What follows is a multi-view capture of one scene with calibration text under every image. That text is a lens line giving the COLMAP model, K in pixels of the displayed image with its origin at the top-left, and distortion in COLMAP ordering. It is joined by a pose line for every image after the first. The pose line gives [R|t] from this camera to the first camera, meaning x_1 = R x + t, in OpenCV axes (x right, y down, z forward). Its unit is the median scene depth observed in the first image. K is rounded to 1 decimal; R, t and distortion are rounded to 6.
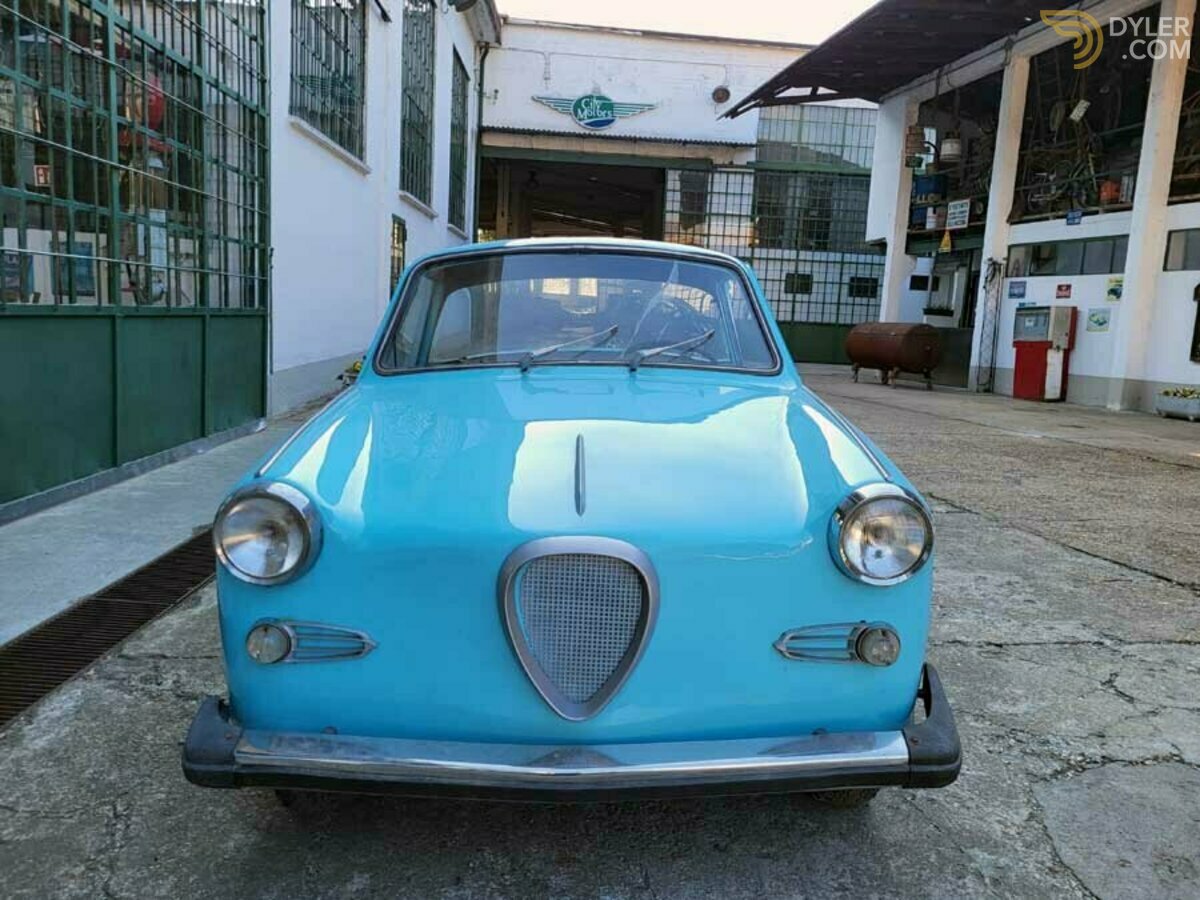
lens RADIAL K [[916.4, 0, 602.9], [0, 916.4, 444.0], [0, 0, 1]] dist [0.050407, -0.034327]
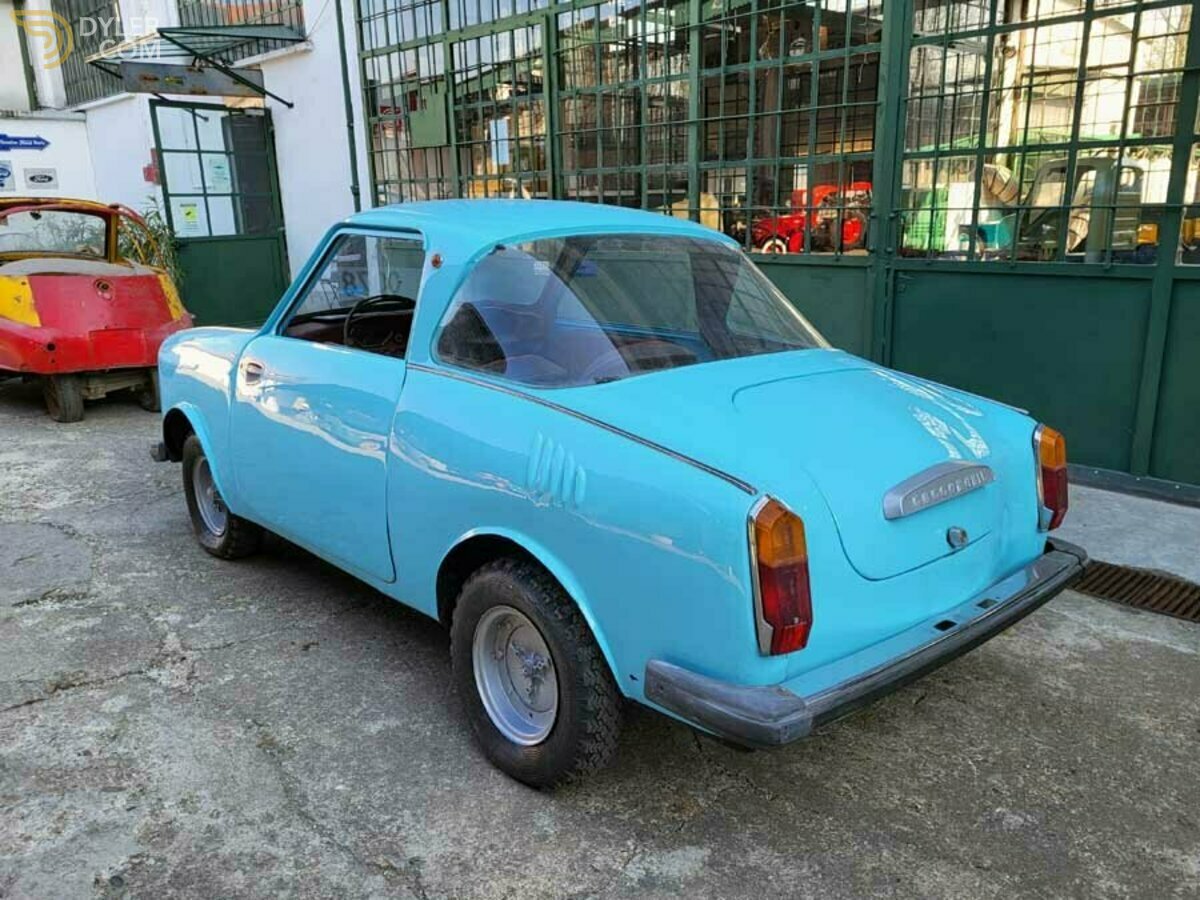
lens RADIAL K [[916.4, 0, 602.9], [0, 916.4, 444.0], [0, 0, 1]] dist [0.050407, -0.034327]
pose [[-0.761253, 0.129152, -0.635463, 0.537514], [-0.110178, 0.939955, 0.323025, -0.296248], [0.639026, 0.315918, -0.701314, 1.781784]]
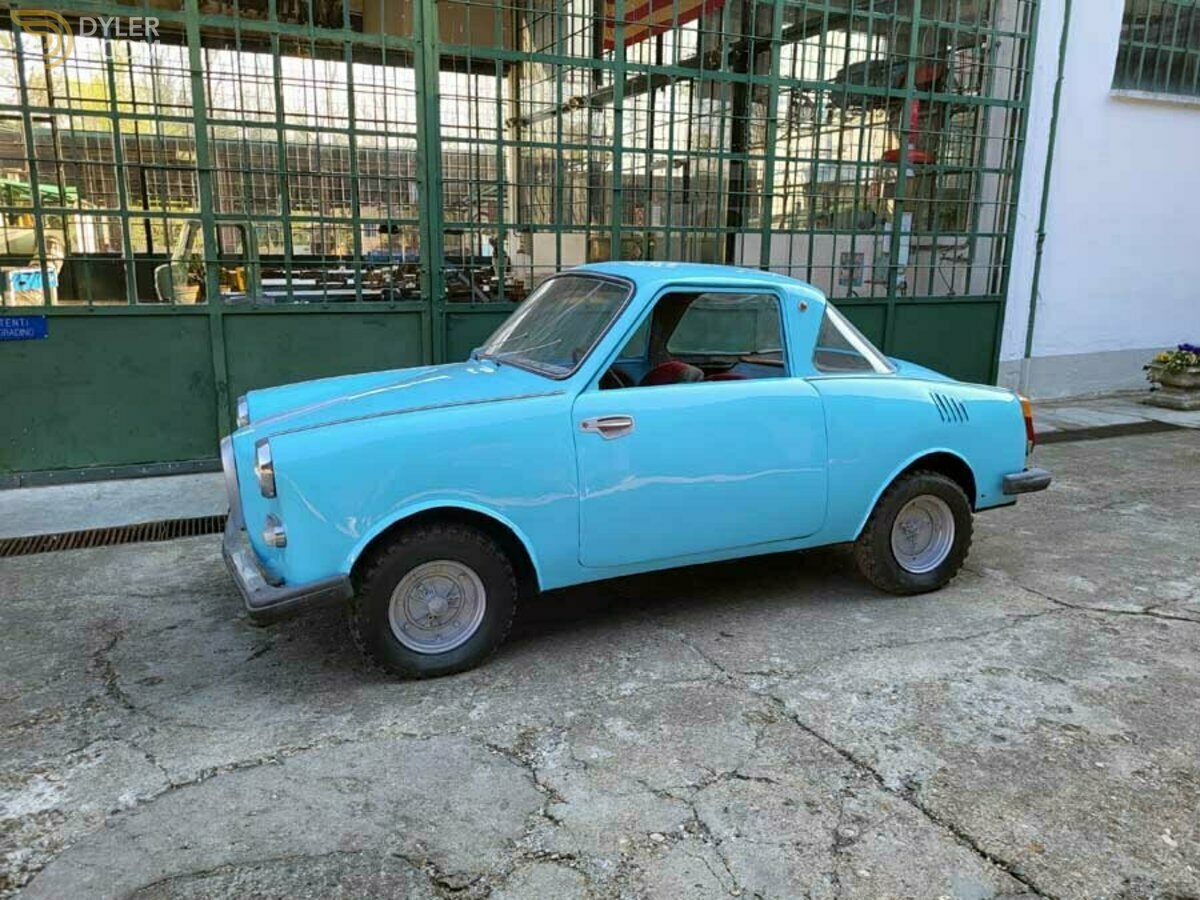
lens RADIAL K [[916.4, 0, 602.9], [0, 916.4, 444.0], [0, 0, 1]] dist [0.050407, -0.034327]
pose [[0.373747, 0.151903, -0.915007, 1.091189], [-0.124122, 0.985816, 0.112959, -0.109591], [0.919188, 0.071355, 0.387301, 0.480183]]
